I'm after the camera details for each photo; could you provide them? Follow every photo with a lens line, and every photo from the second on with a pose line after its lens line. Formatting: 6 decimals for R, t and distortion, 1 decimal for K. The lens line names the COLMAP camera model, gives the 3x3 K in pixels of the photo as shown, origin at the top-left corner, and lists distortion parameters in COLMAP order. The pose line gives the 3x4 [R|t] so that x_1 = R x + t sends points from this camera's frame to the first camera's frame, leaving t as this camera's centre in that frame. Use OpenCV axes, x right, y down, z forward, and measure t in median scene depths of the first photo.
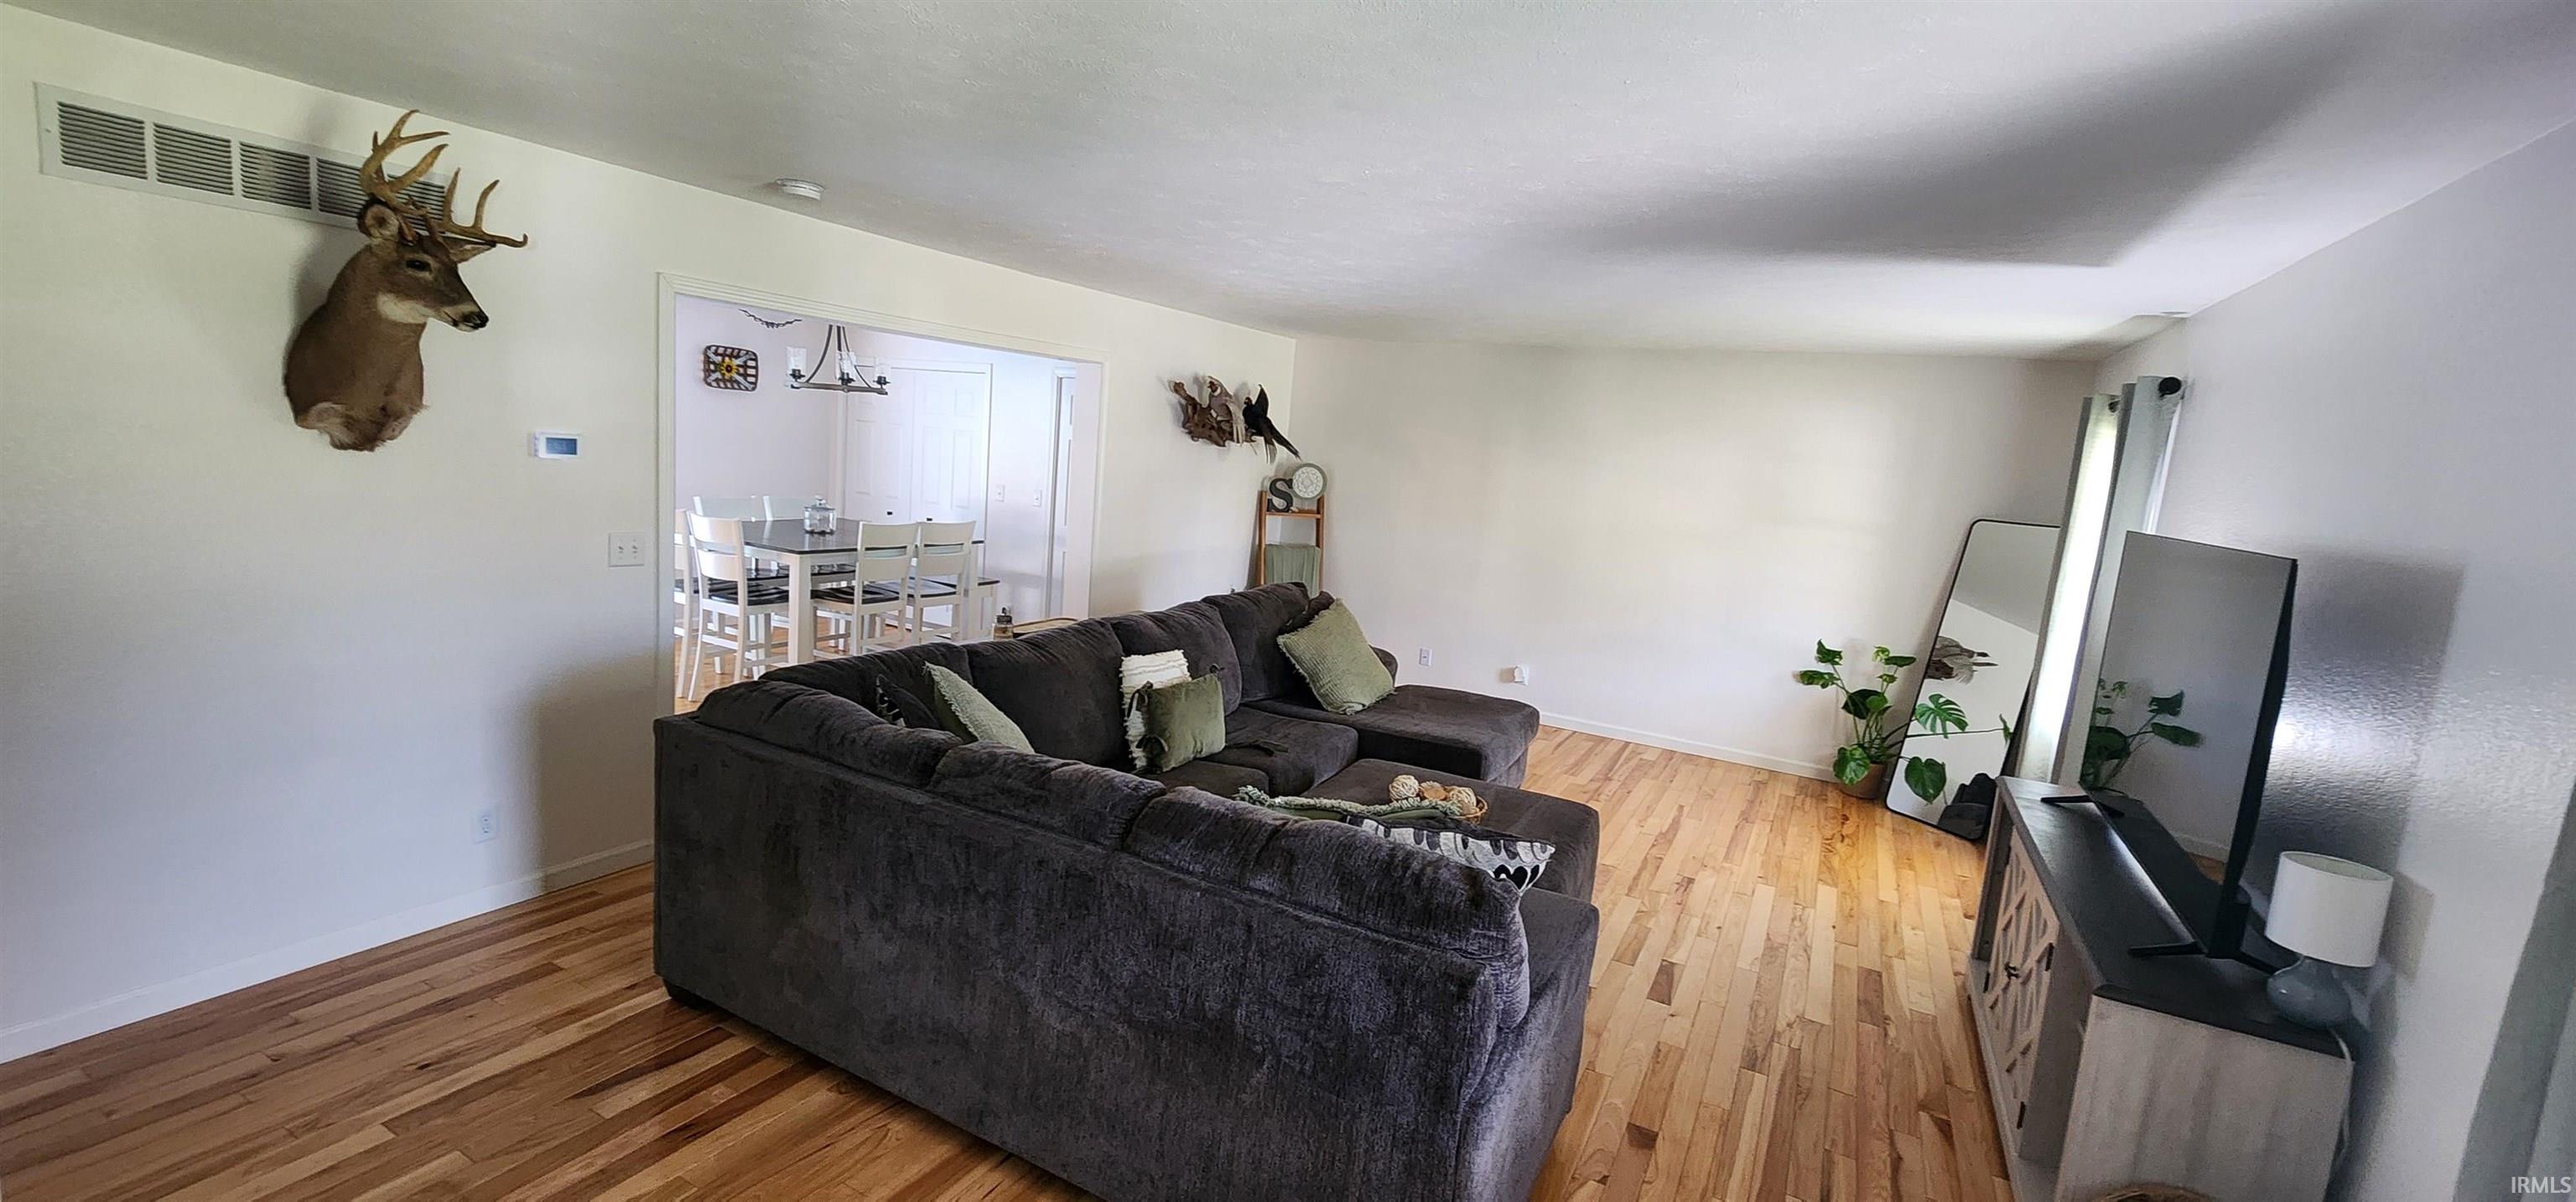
lens RADIAL K [[1062.9, 0, 1277.5], [0, 1062.9, 586.9], [0, 0, 1]] dist [-0.000935, -0.000076]
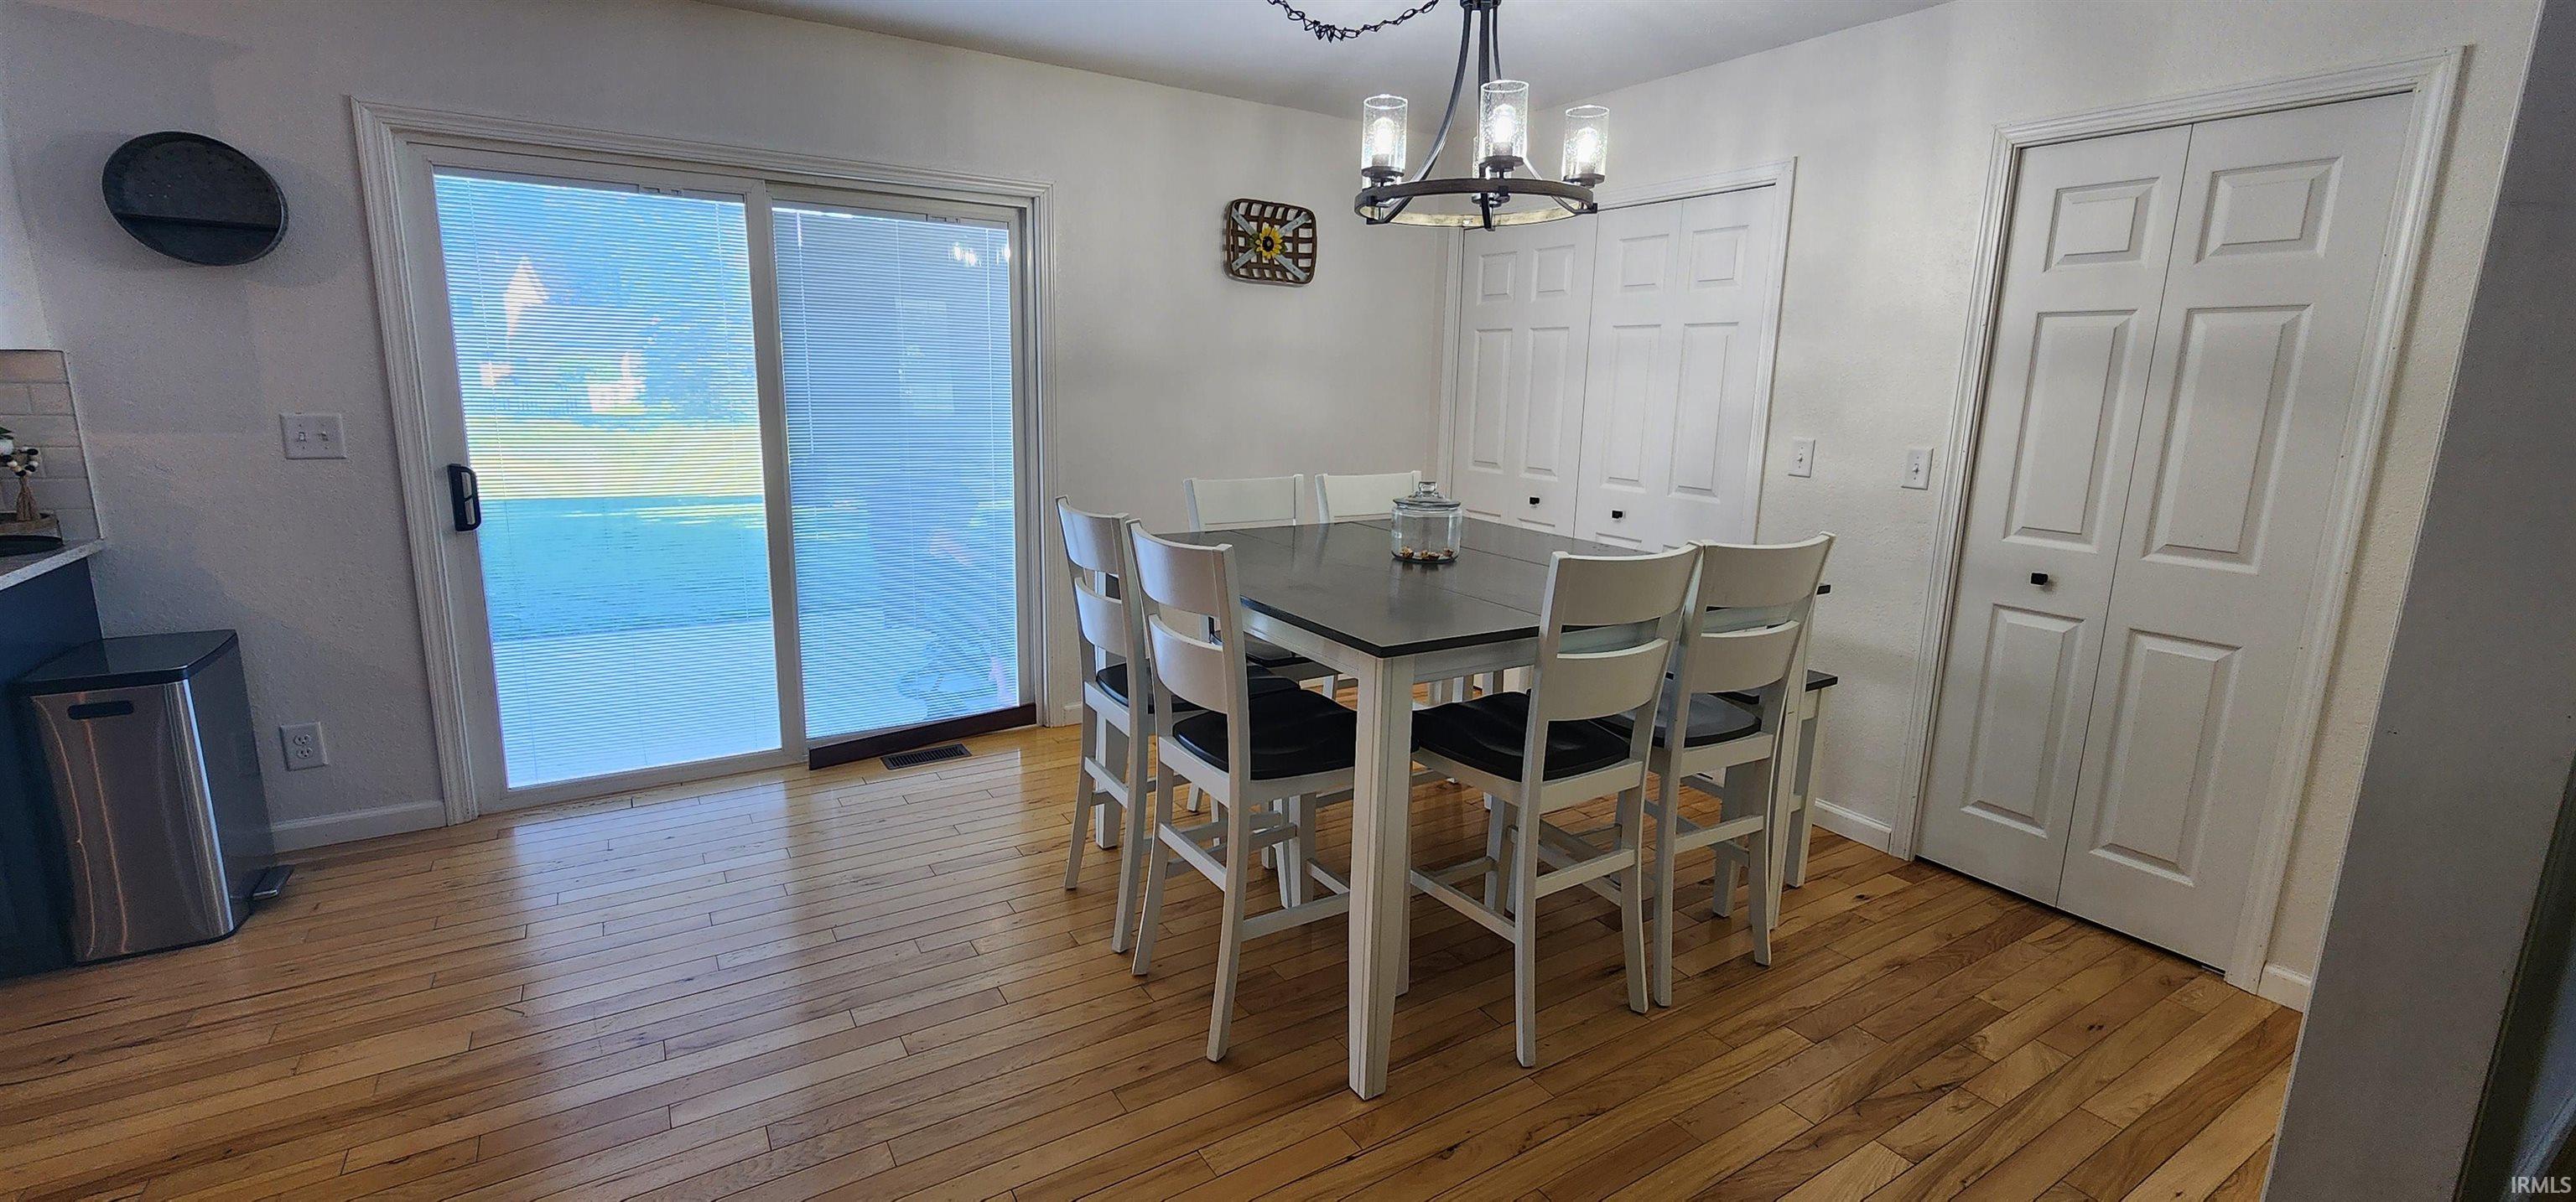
lens RADIAL K [[1062.9, 0, 1281.6], [0, 1062.9, 589.1], [0, 0, 1]] dist [-0.000935, -0.000076]
pose [[0.872887, 0.031686, -0.486892, -0.232855], [-0.016584, 0.999239, 0.035299, -0.045871], [0.487640, -0.022737, 0.872749, 0.510802]]
